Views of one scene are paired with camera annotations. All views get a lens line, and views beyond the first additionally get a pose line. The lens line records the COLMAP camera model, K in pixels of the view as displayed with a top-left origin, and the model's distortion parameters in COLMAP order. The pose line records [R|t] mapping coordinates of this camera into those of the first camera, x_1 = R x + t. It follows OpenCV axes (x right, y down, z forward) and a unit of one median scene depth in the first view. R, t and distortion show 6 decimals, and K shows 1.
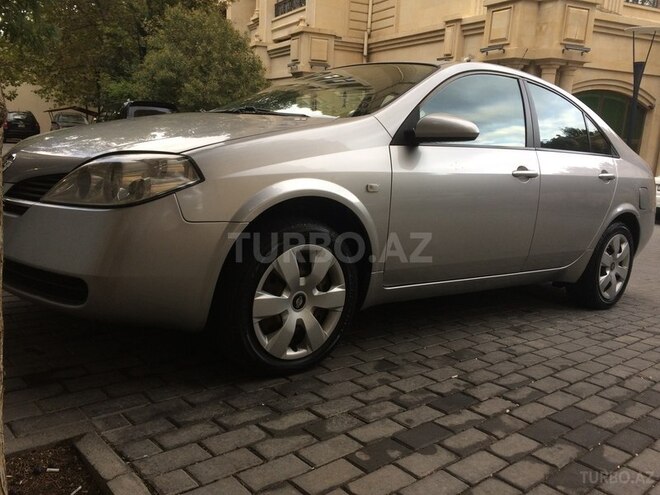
lens RADIAL K [[546.6, 0, 330.0], [0, 546.6, 247.5], [0, 0, 1]] dist [0.068008, -0.093183]
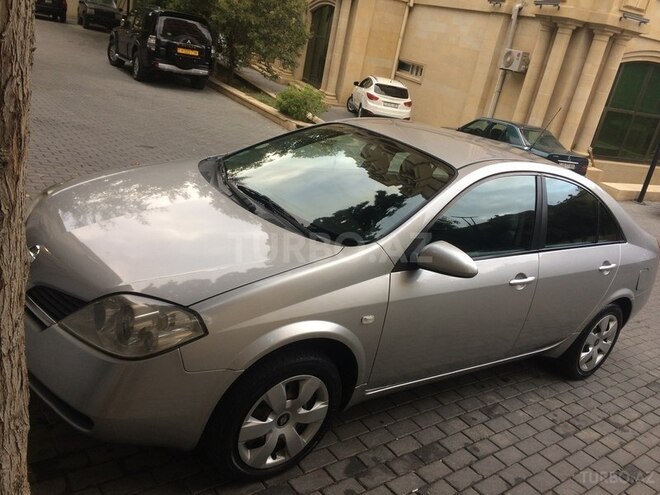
lens RADIAL K [[546.6, 0, 330.0], [0, 546.6, 247.5], [0, 0, 1]] dist [0.068008, -0.093183]
pose [[0.989195, 0.146237, -0.010413, -0.002251], [-0.142847, 0.977375, 0.155990, -0.326289], [0.032989, -0.152817, 0.987704, -0.026240]]
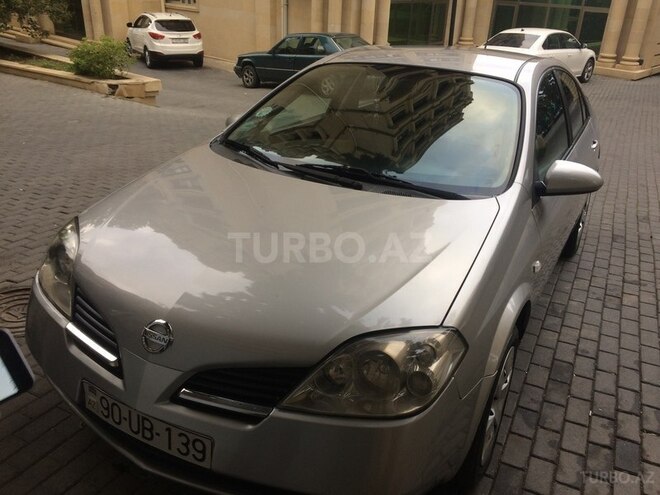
lens RADIAL K [[546.6, 0, 330.0], [0, 546.6, 247.5], [0, 0, 1]] dist [0.068008, -0.093183]
pose [[0.934519, -0.177210, 0.308660, -0.448363], [0.094463, 0.959625, 0.264945, -0.351942], [-0.343149, -0.218439, 0.913528, 0.199885]]
